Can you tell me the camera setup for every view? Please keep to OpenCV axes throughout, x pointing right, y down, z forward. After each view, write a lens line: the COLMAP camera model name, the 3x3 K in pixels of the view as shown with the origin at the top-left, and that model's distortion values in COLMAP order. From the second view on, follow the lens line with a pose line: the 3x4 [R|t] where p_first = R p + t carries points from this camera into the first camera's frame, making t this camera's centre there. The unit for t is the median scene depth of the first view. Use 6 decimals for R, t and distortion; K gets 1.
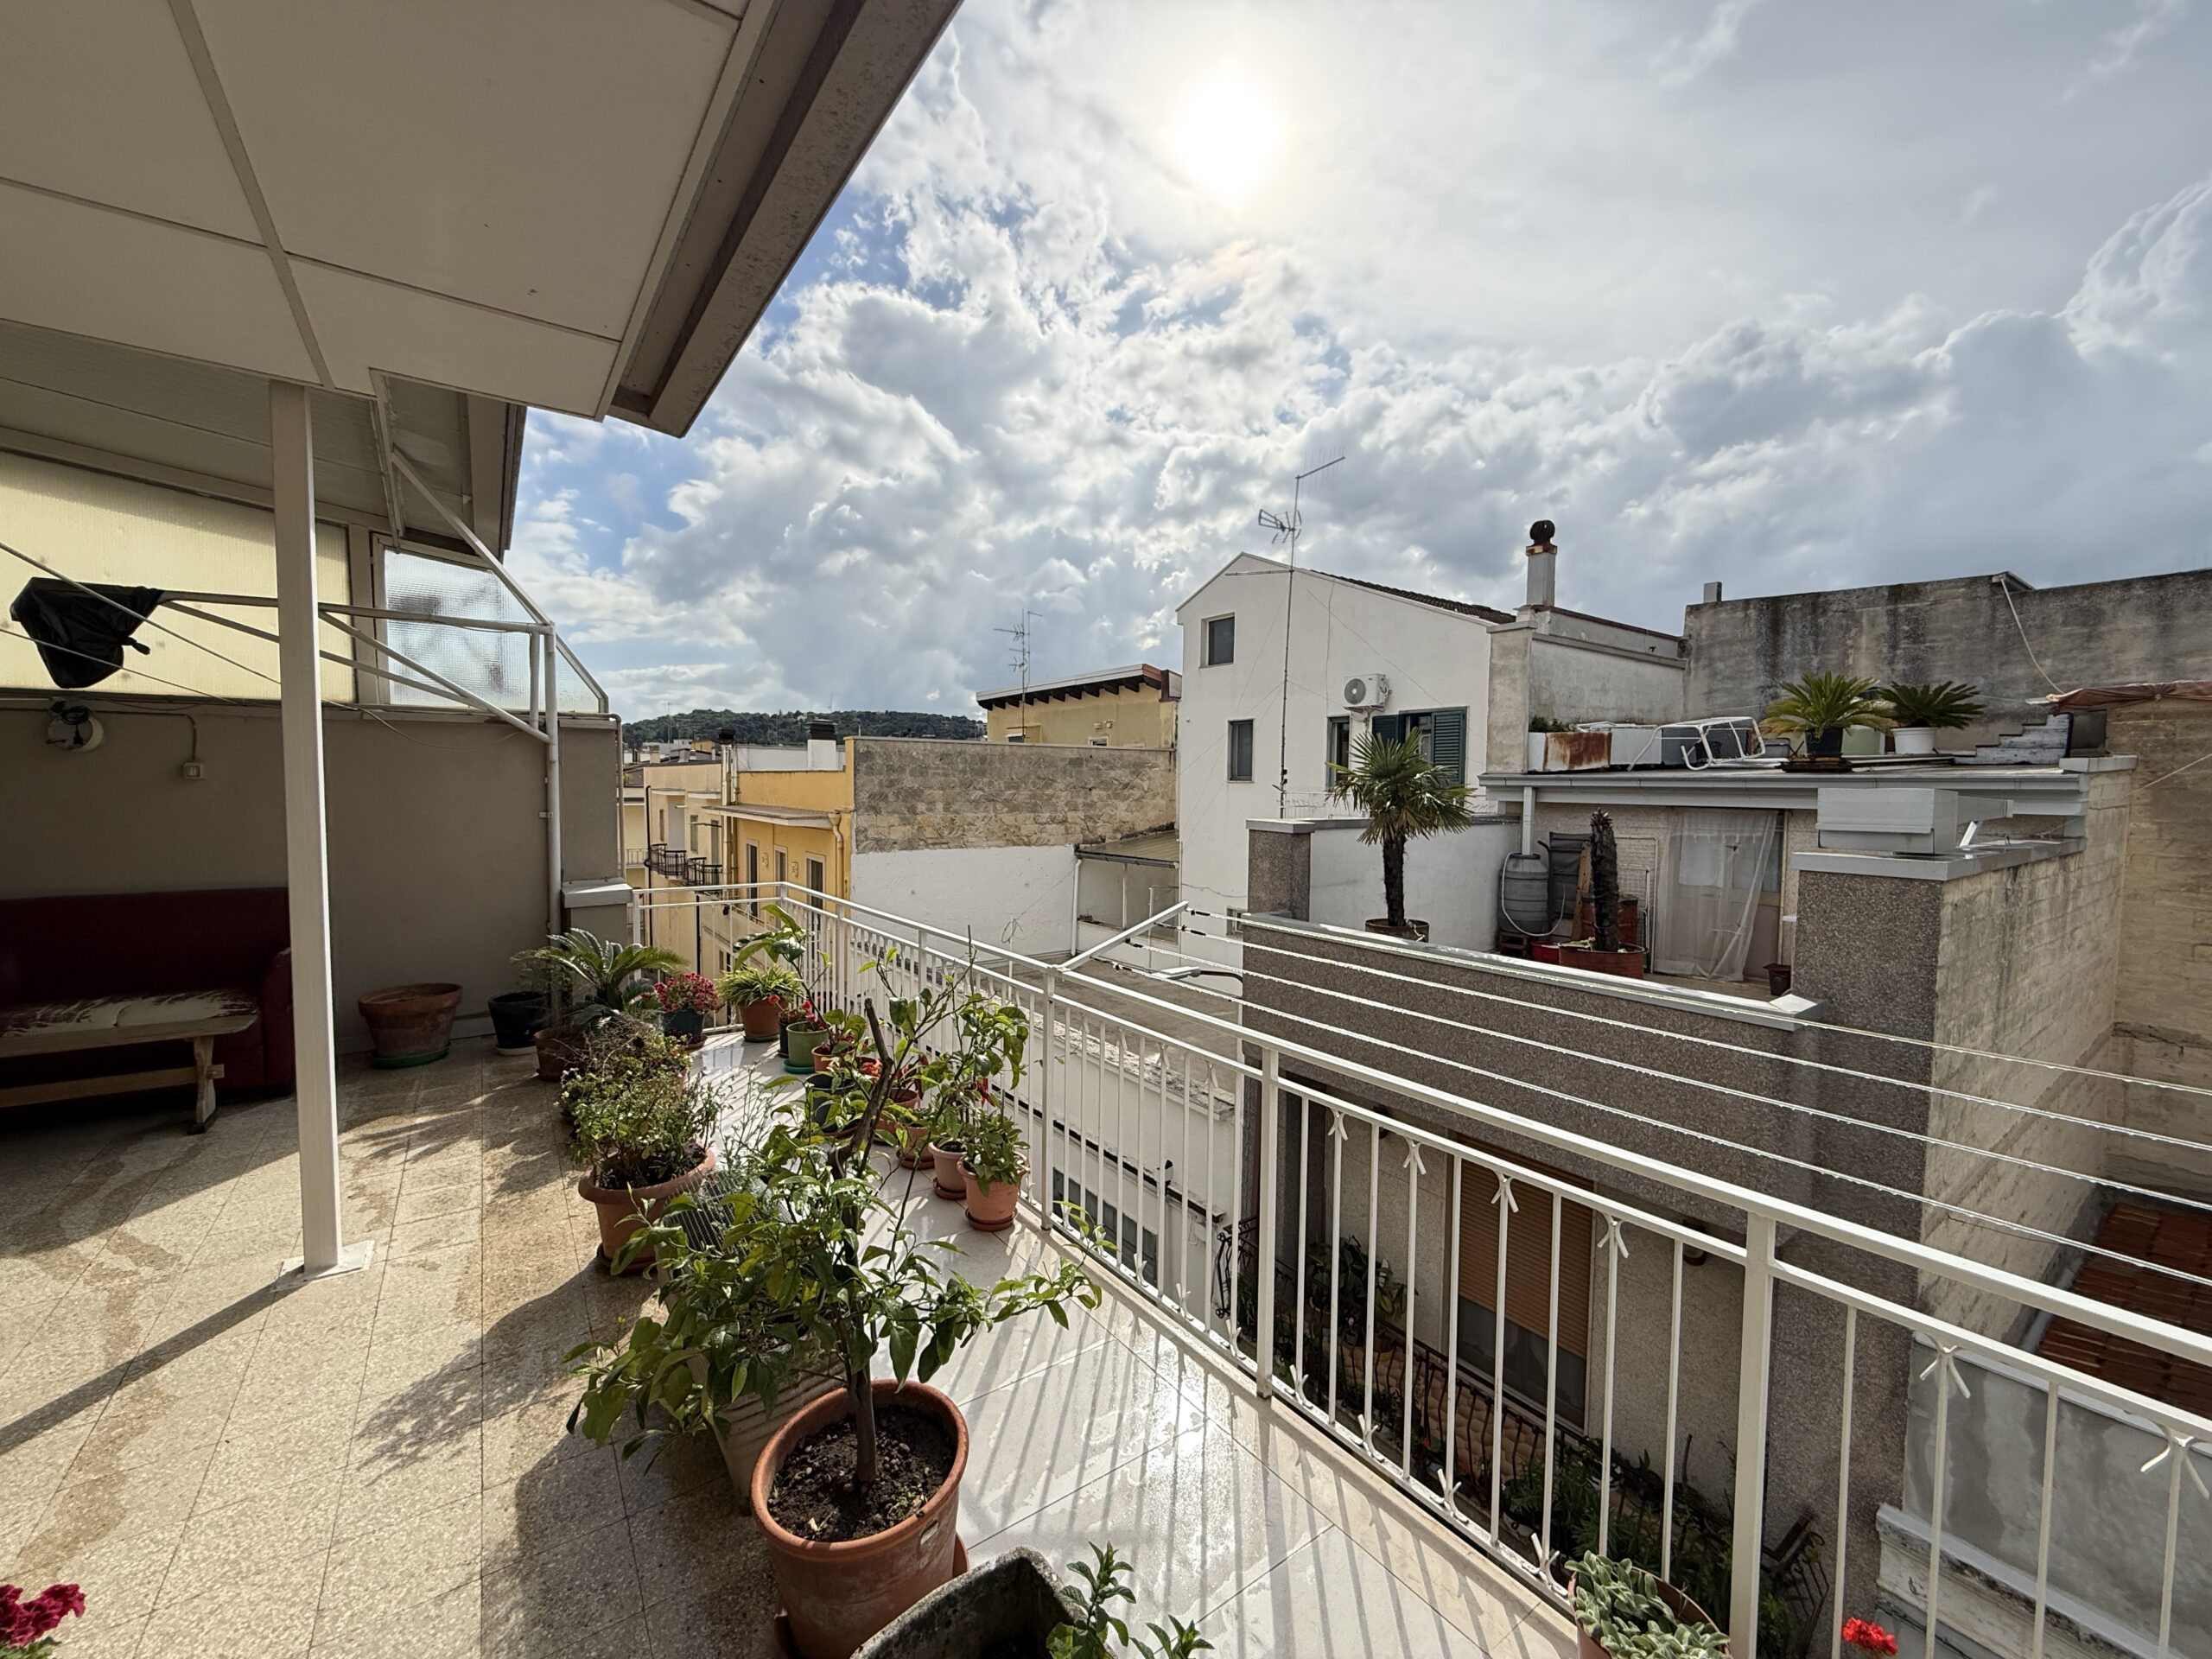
lens RADIAL K [[878.7, 0, 1099.7], [0, 878.7, 828.3], [0, 0, 1]] dist [-0.002685, 0.000416]
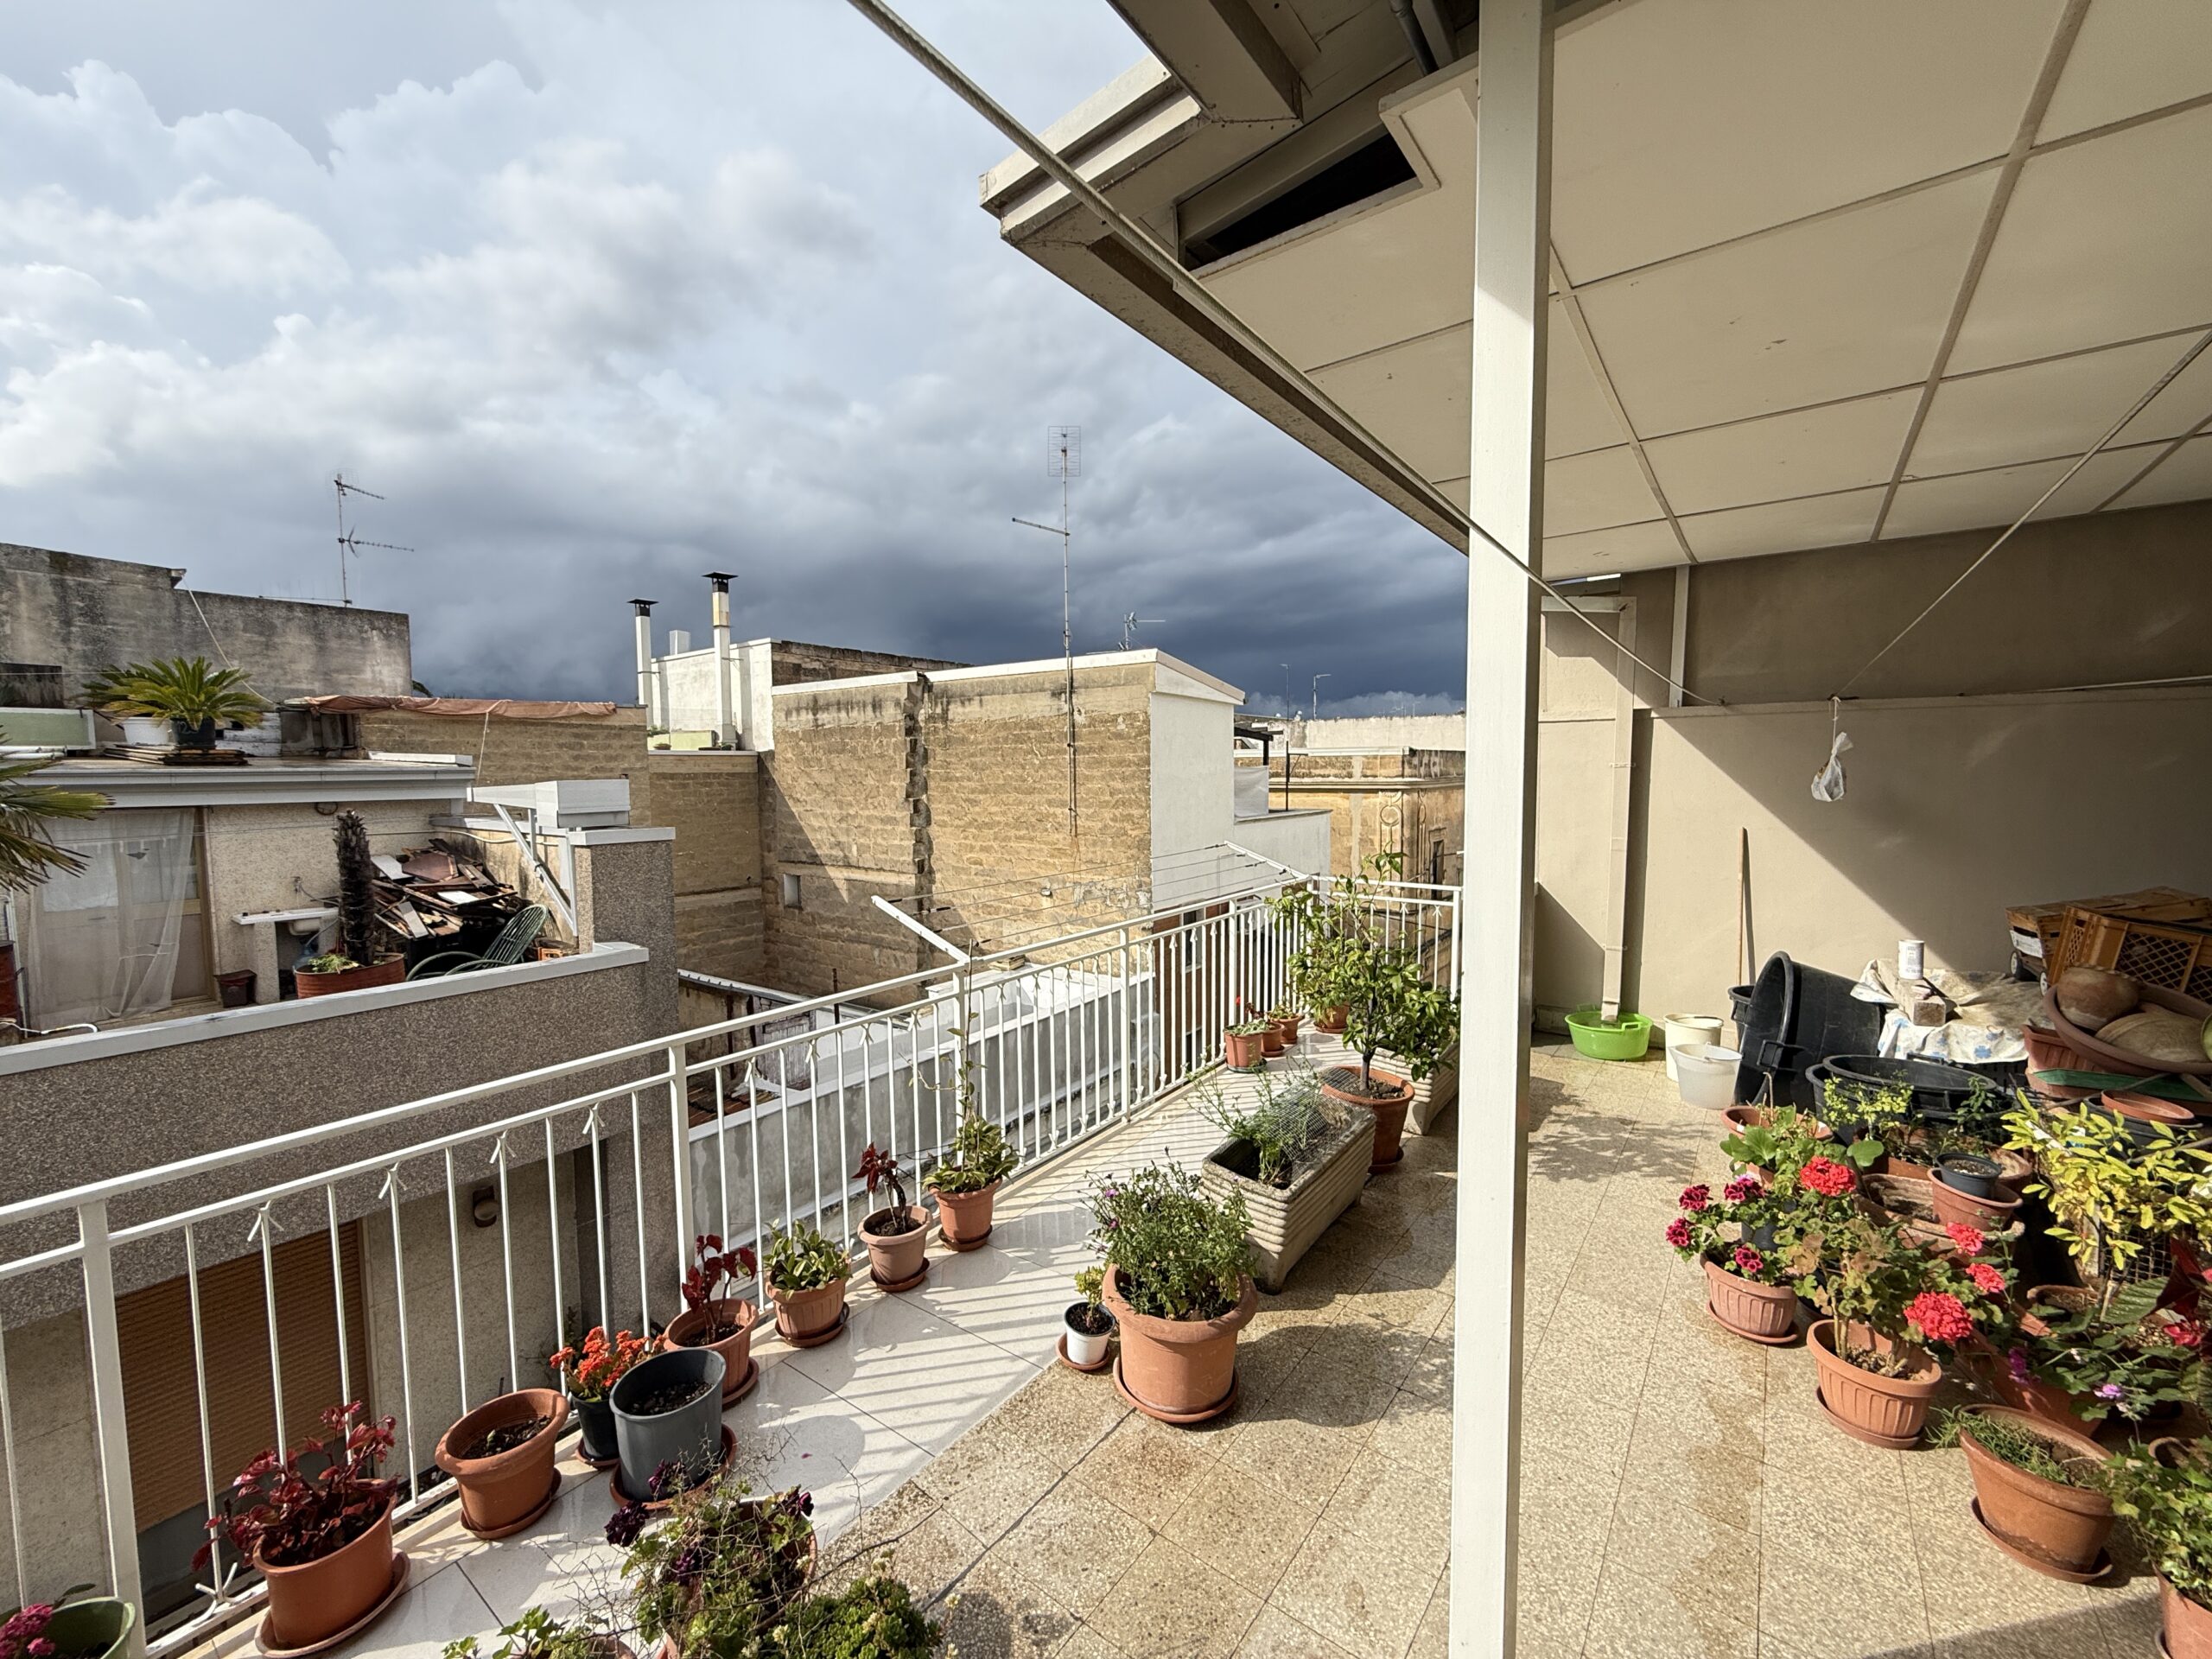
lens RADIAL K [[878.7, 0, 1101.2], [0, 878.7, 831.7], [0, 0, 1]] dist [-0.002685, 0.000416]
pose [[-0.293516, -0.075102, 0.952999, -0.299387], [0.057756, 0.993695, 0.096098, -0.024170], [-0.954208, 0.083248, -0.287328, 0.310013]]
